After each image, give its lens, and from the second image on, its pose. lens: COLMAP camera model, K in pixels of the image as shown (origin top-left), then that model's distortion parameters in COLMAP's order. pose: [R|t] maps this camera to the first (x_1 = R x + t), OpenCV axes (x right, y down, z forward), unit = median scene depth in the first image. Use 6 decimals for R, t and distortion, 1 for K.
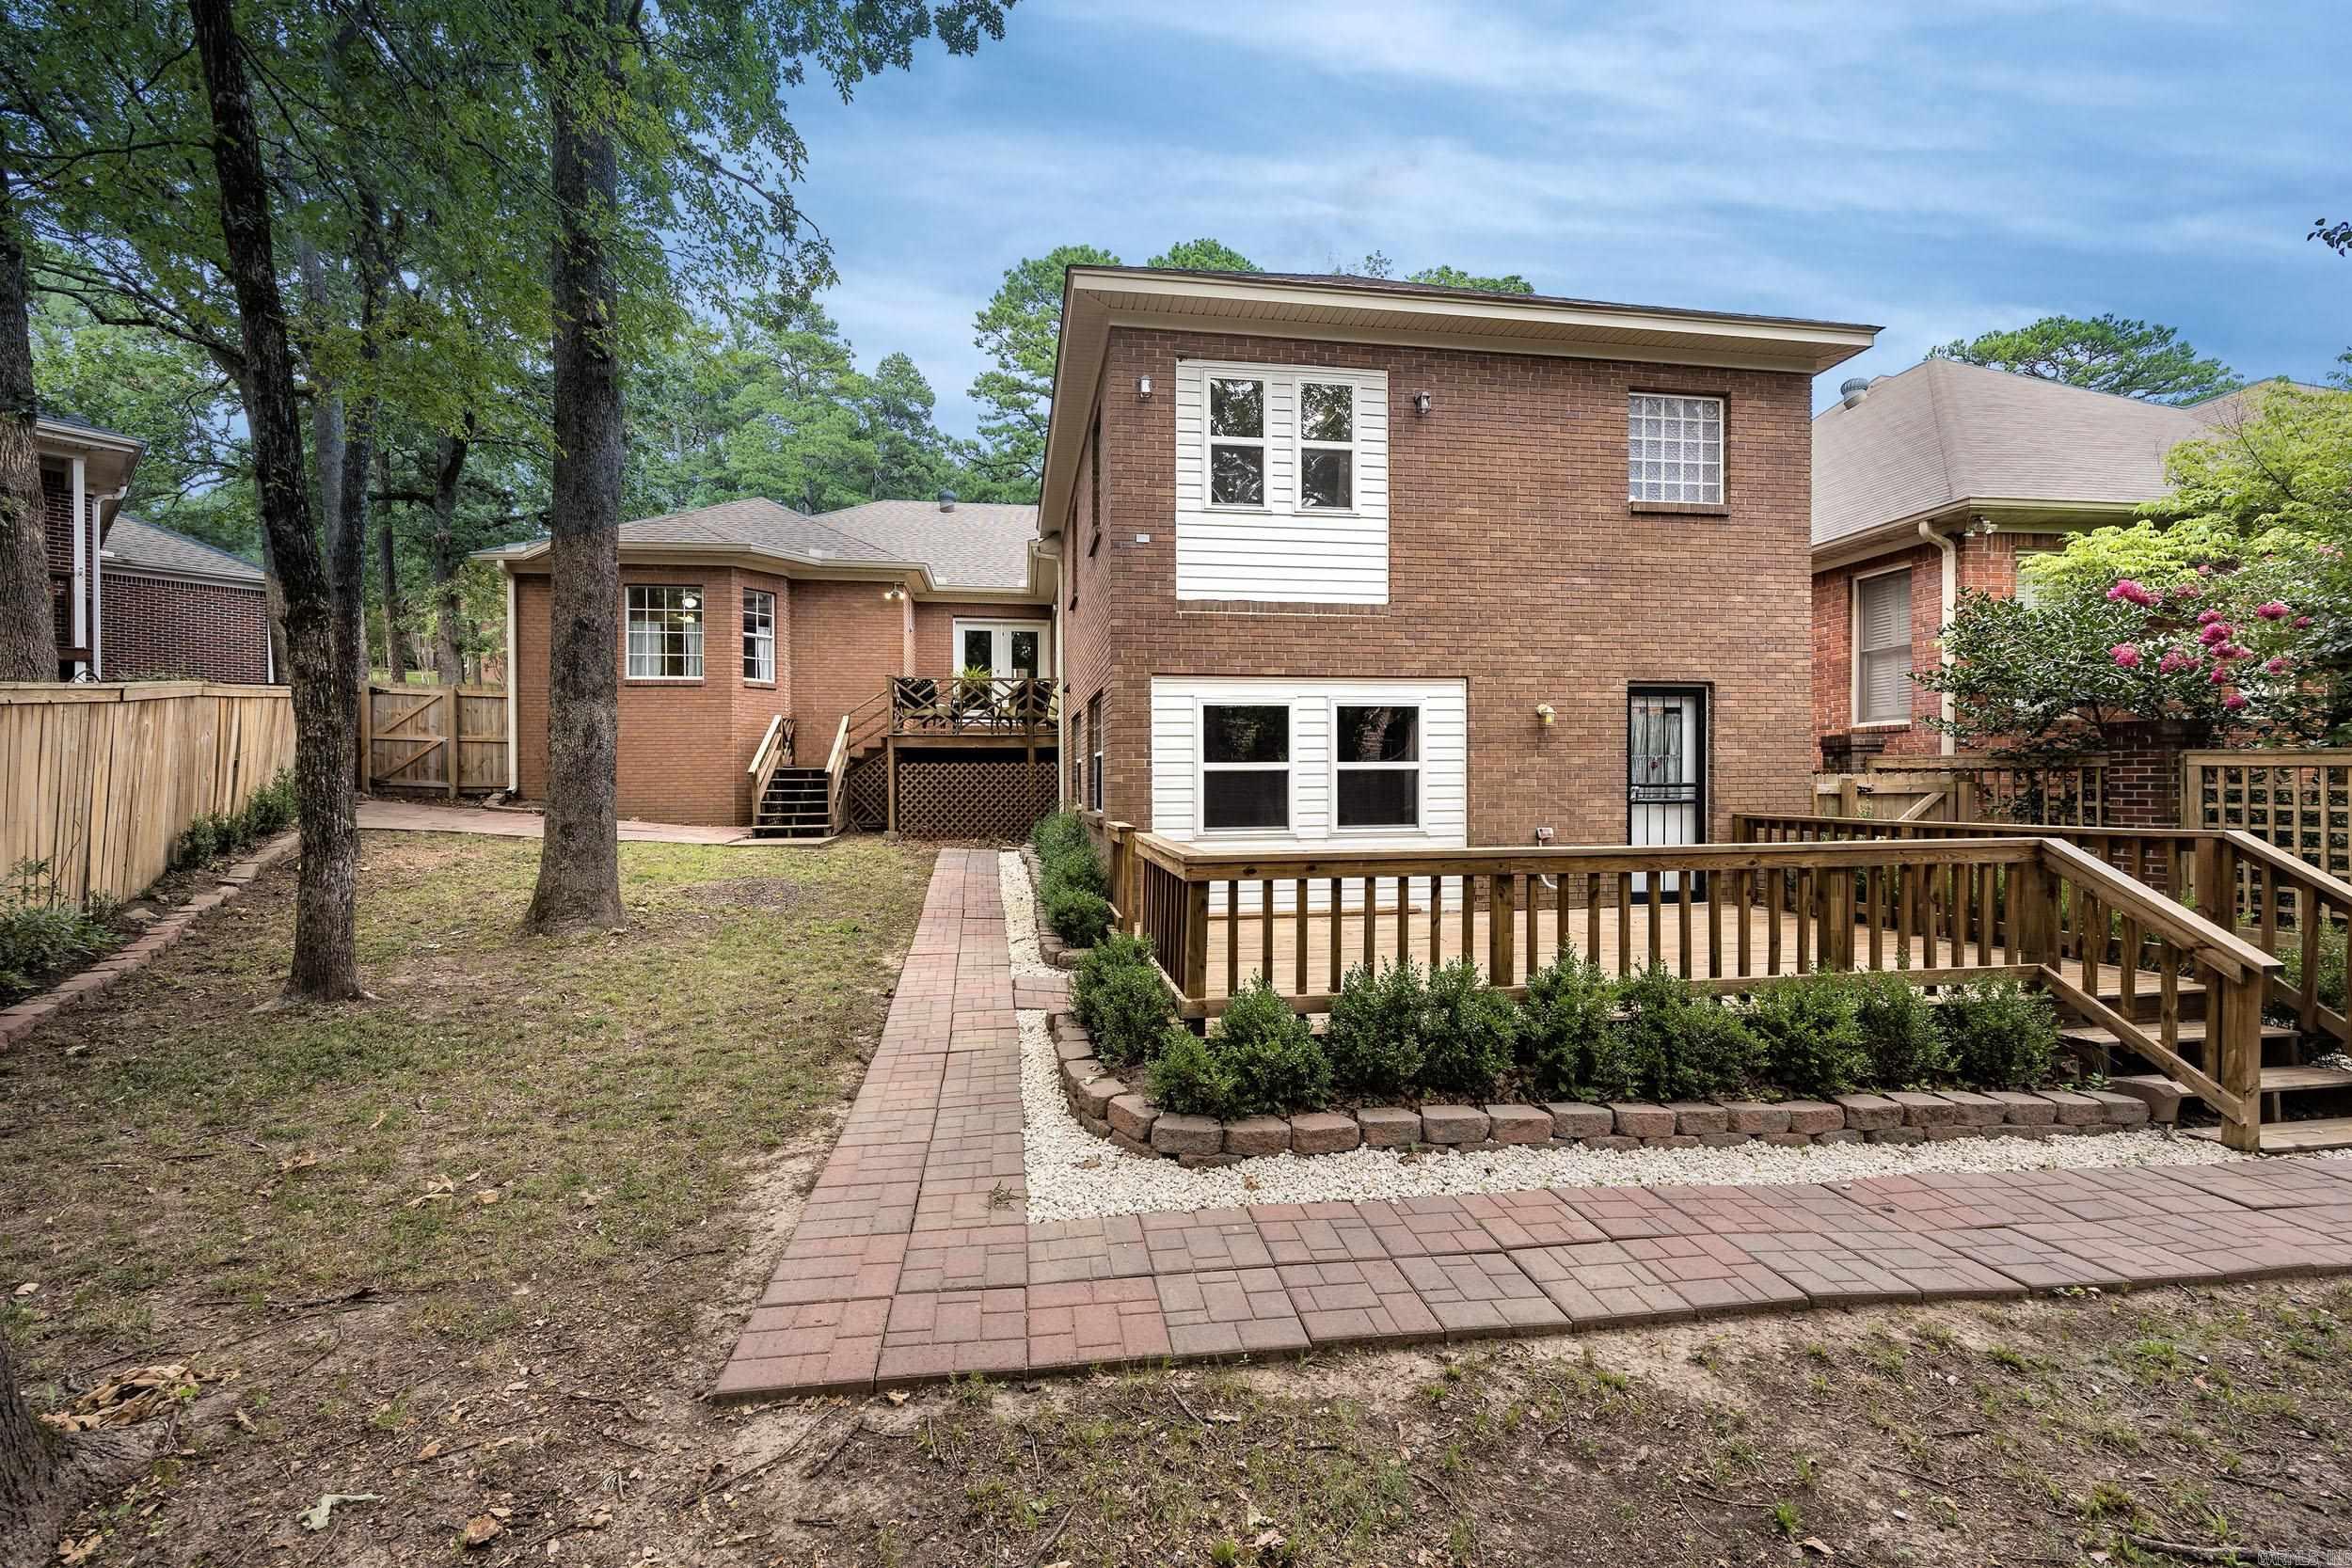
lens RADIAL K [[926.0, 0, 1150.1], [0, 926.0, 775.0], [0, 0, 1]] dist [-0.001071, 0.000027]
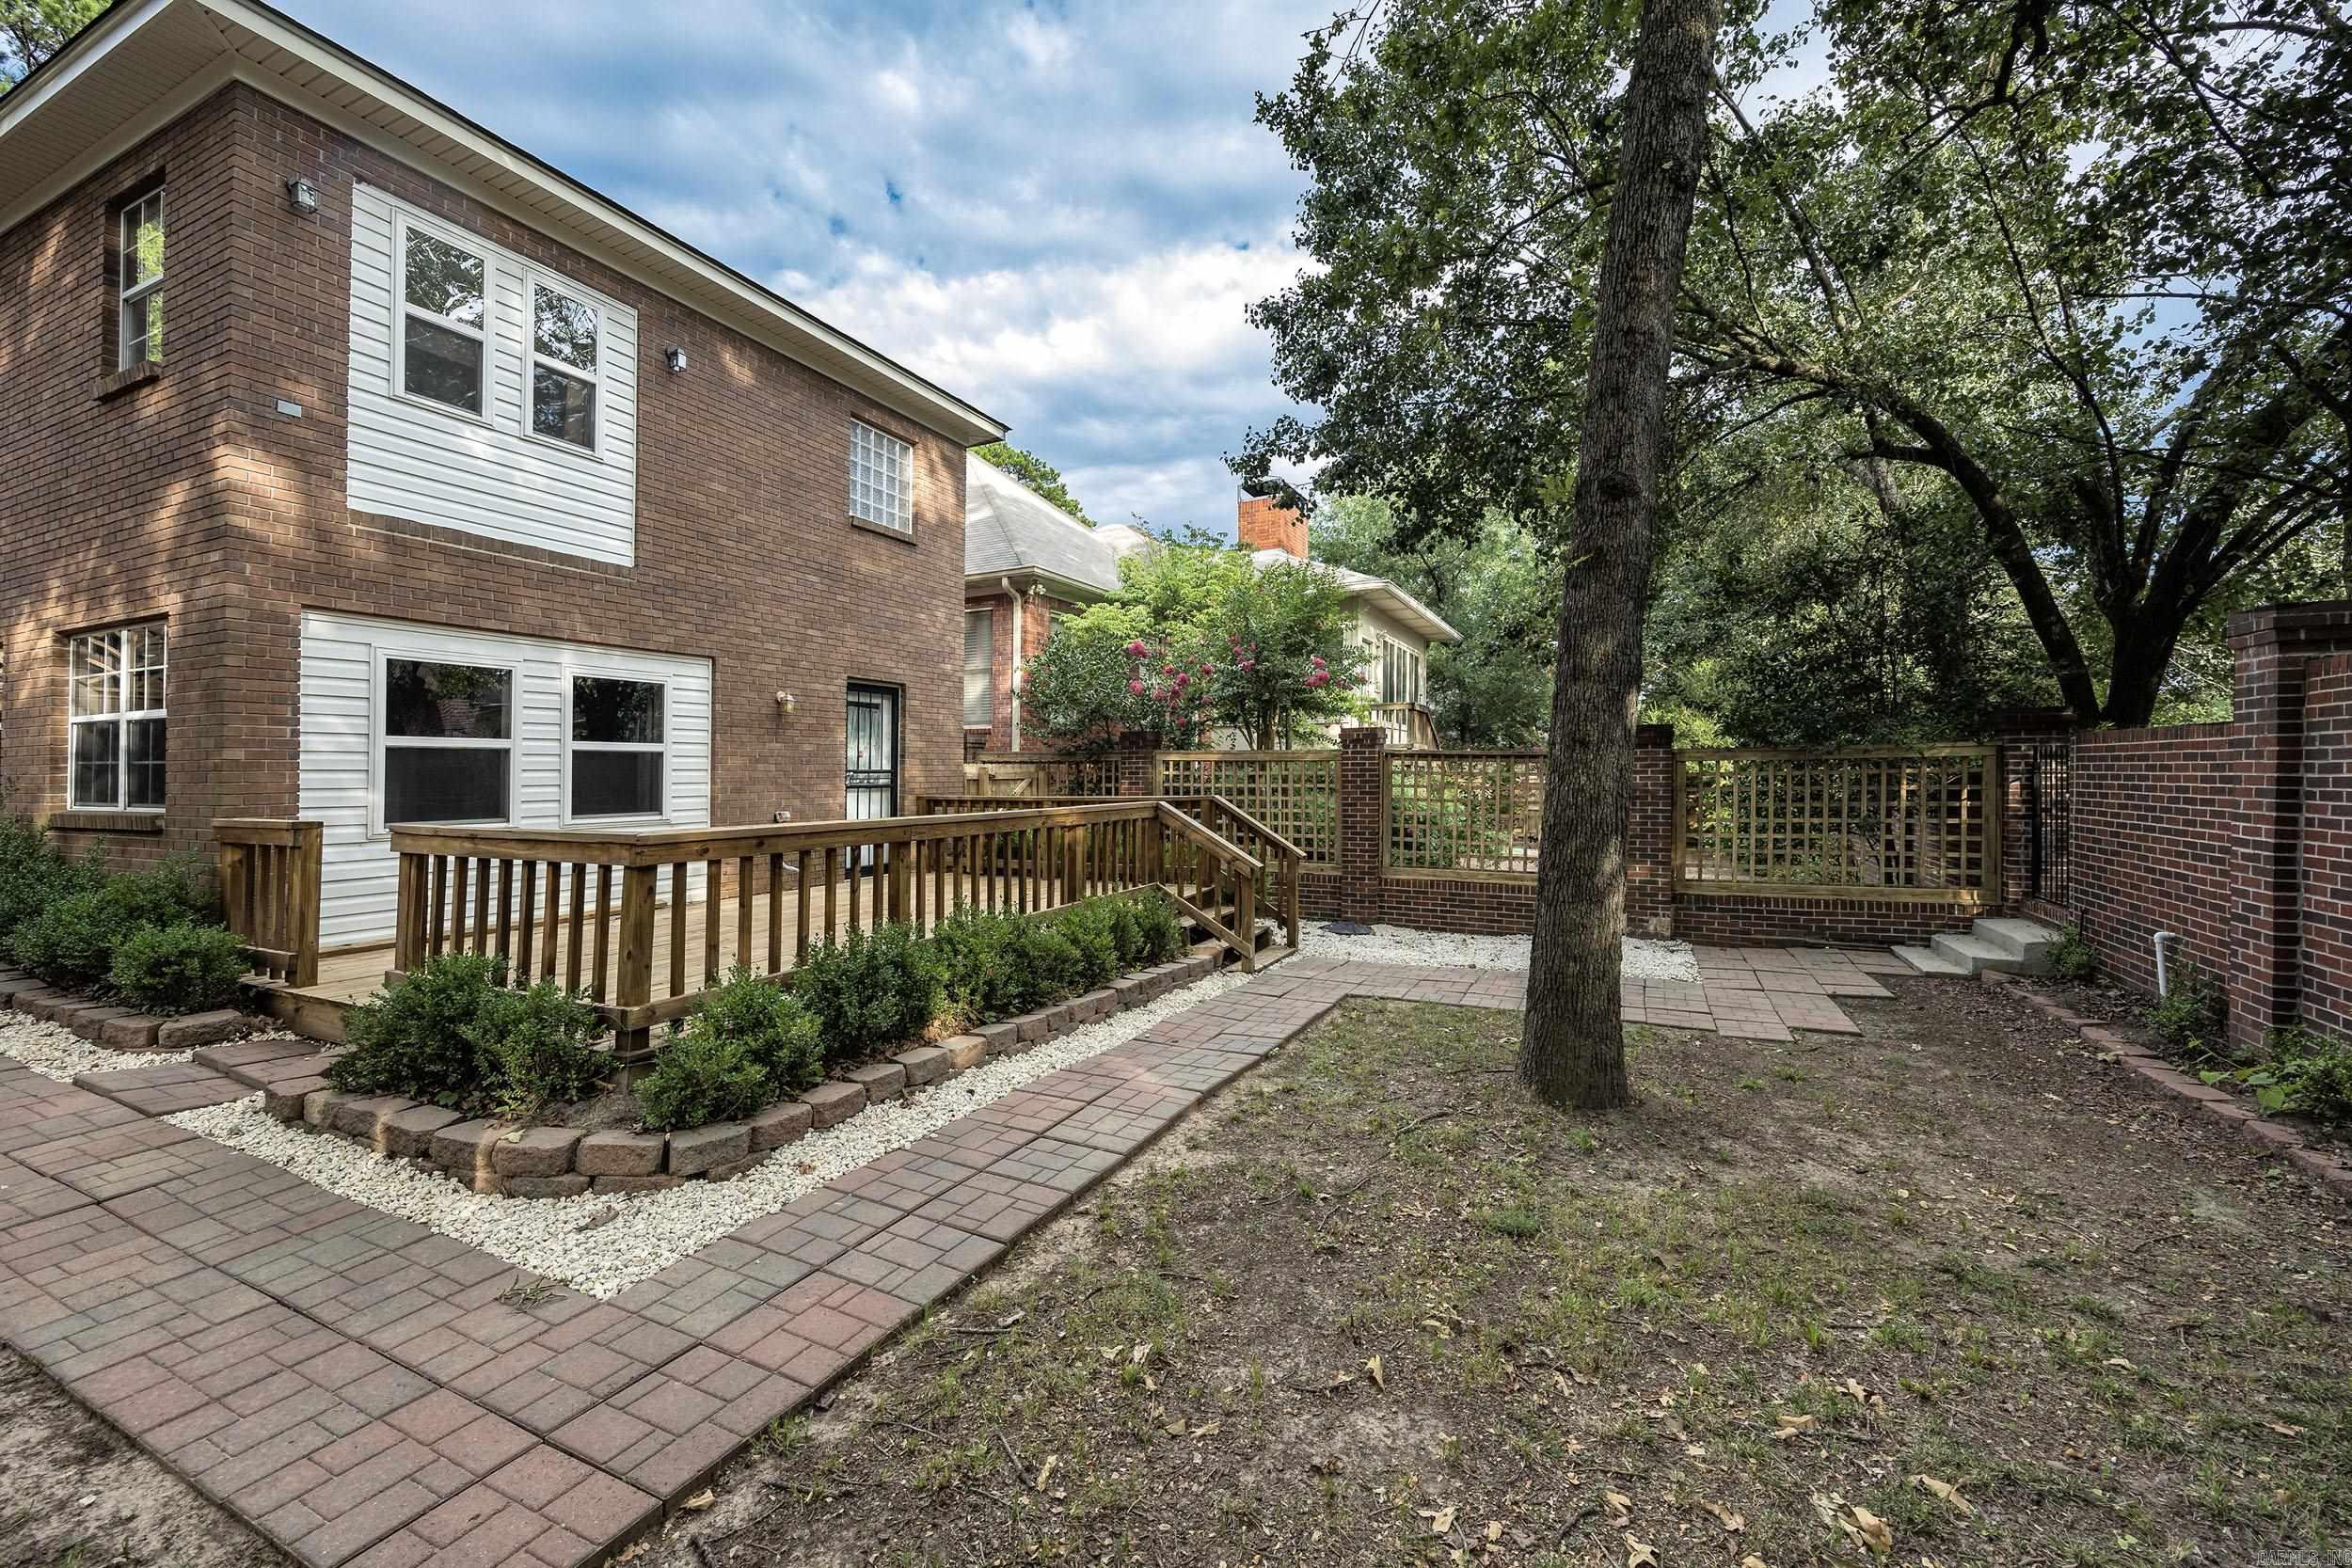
lens RADIAL K [[928.7, 0, 1170.2], [0, 928.7, 761.1], [0, 0, 1]] dist [-0.000398, 0.000008]
pose [[0.567953, 0.014236, 0.822938, -0.186927], [-0.005074, 0.999892, -0.013795, 0.013522], [-0.823045, 0.003660, 0.567964, 0.058047]]
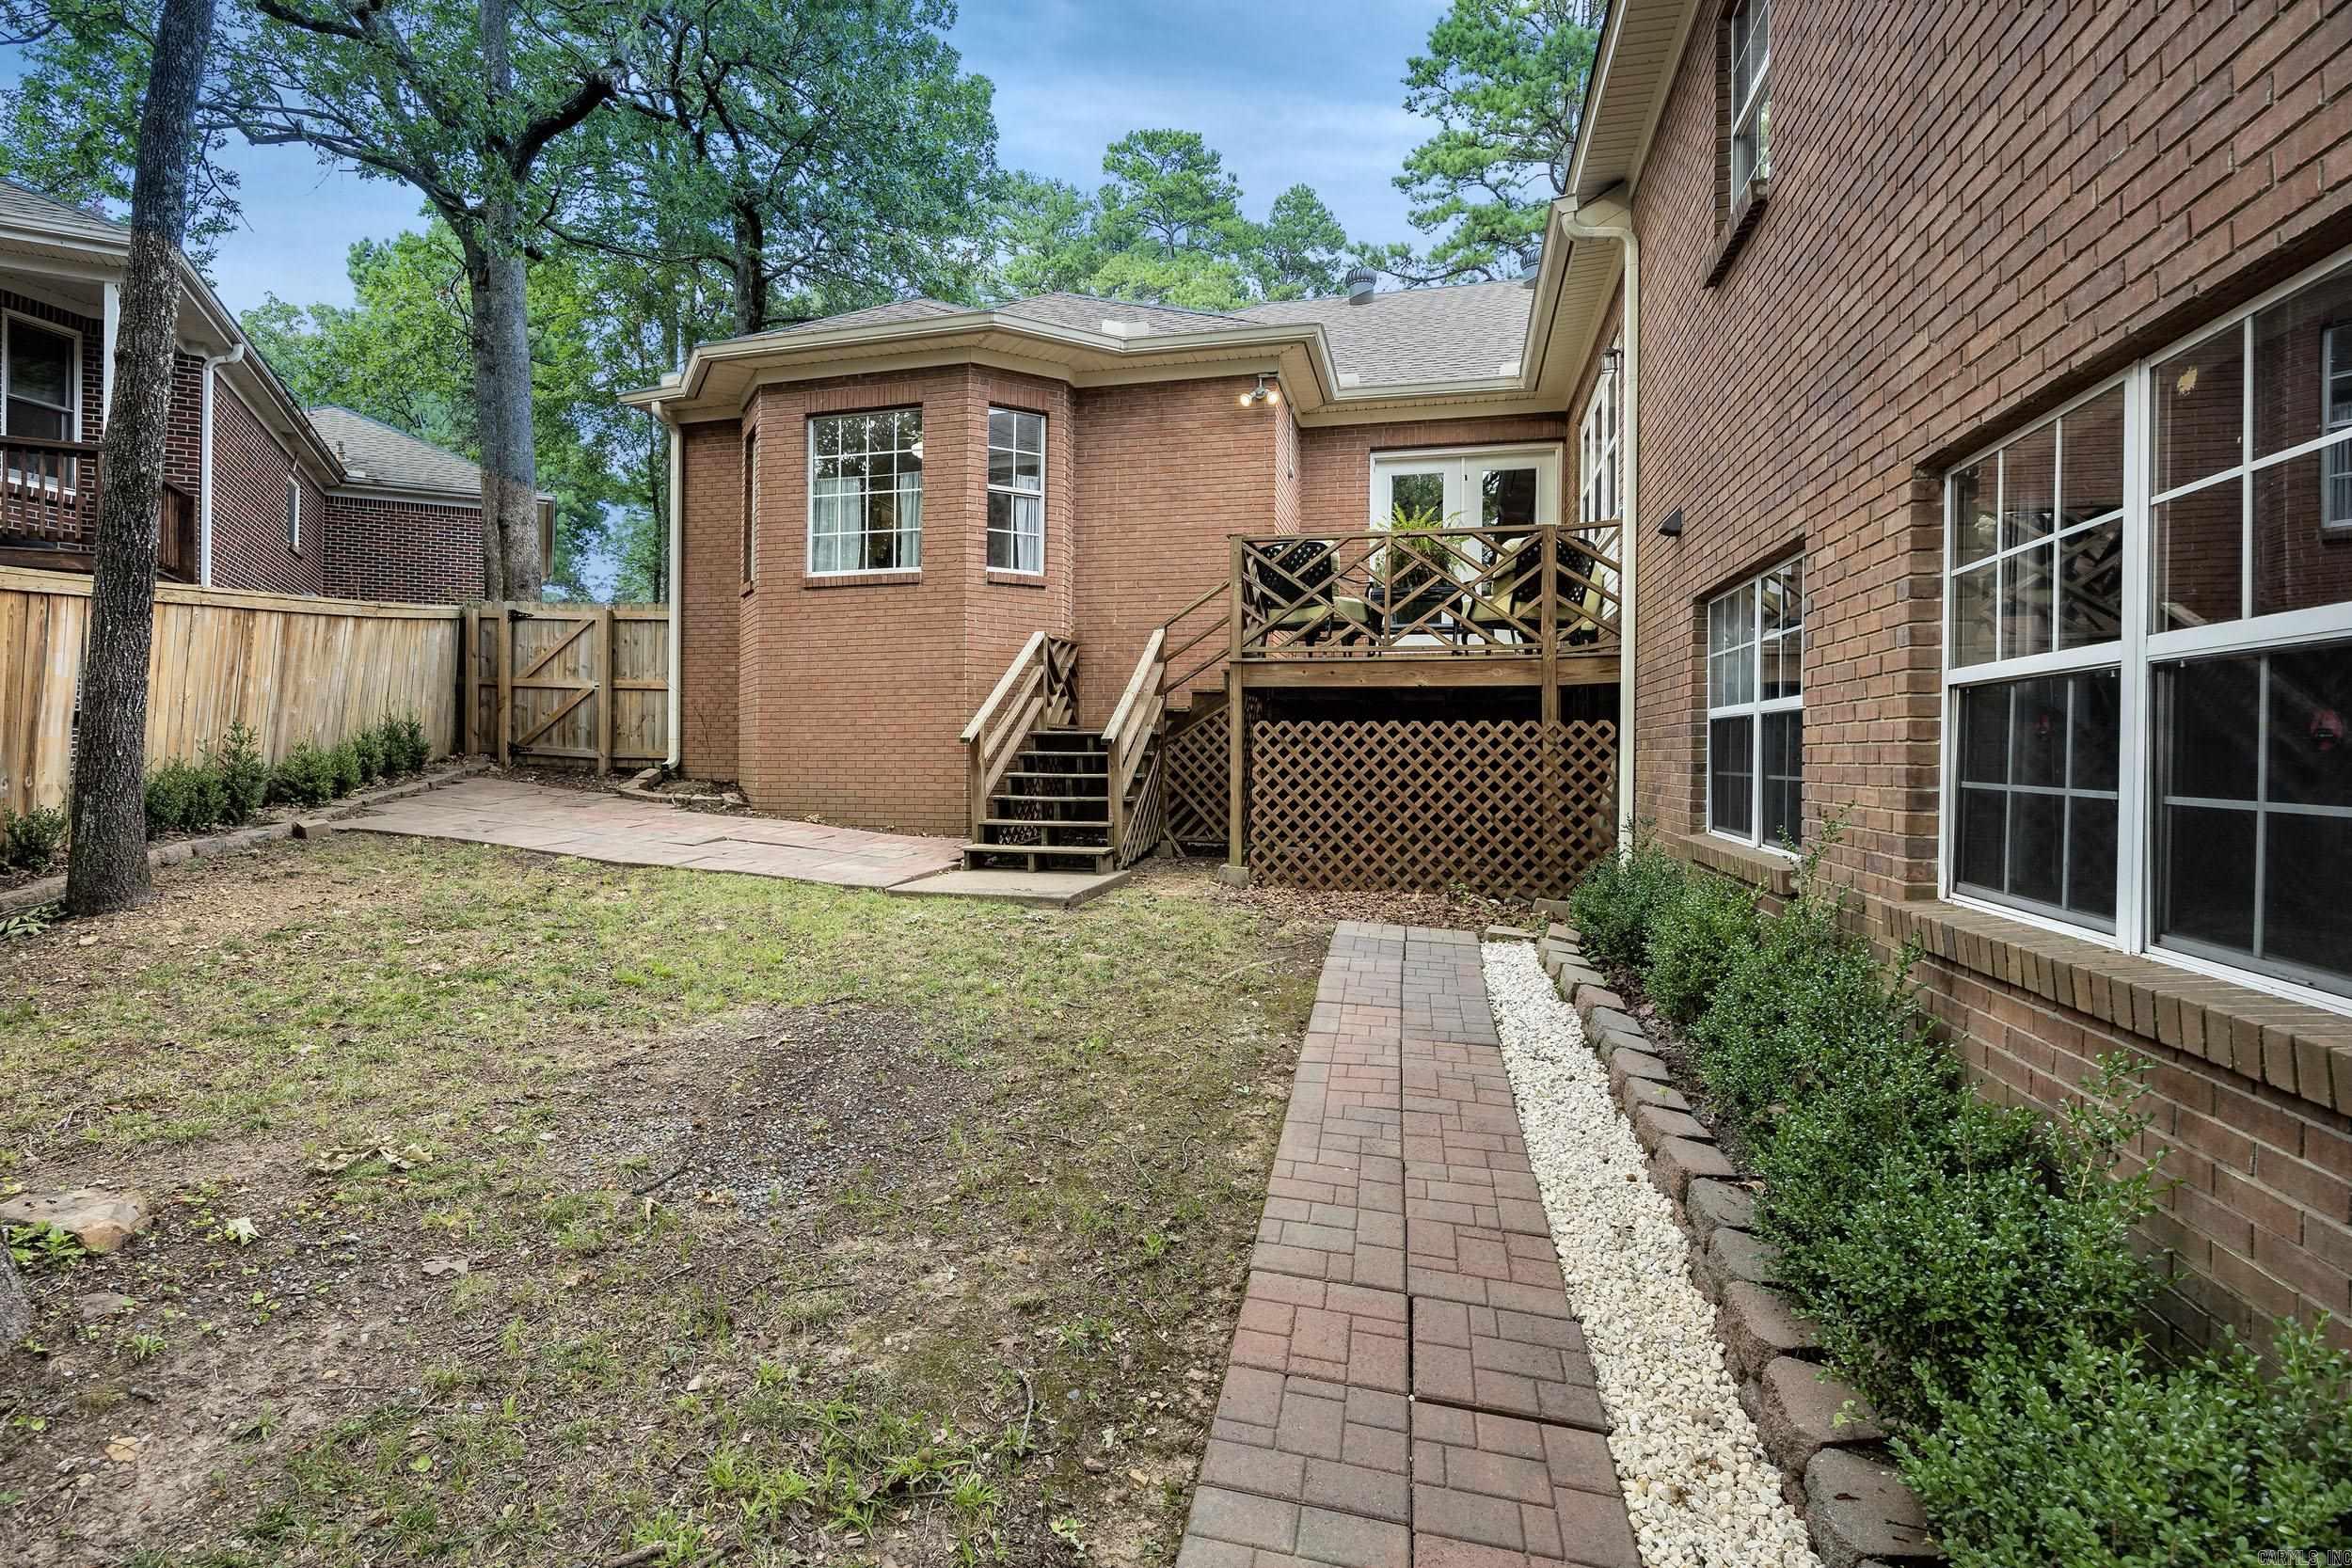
lens RADIAL K [[1098.3, 0, 1103.7], [0, 1098.3, 751.4], [0, 0, 1]] dist [0.000092, -0.000019]
pose [[0.903613, 0.011600, -0.428193, -0.171576], [-0.008952, 0.999926, 0.008196, -0.002082], [0.428256, -0.003573, 0.903650, 0.787393]]
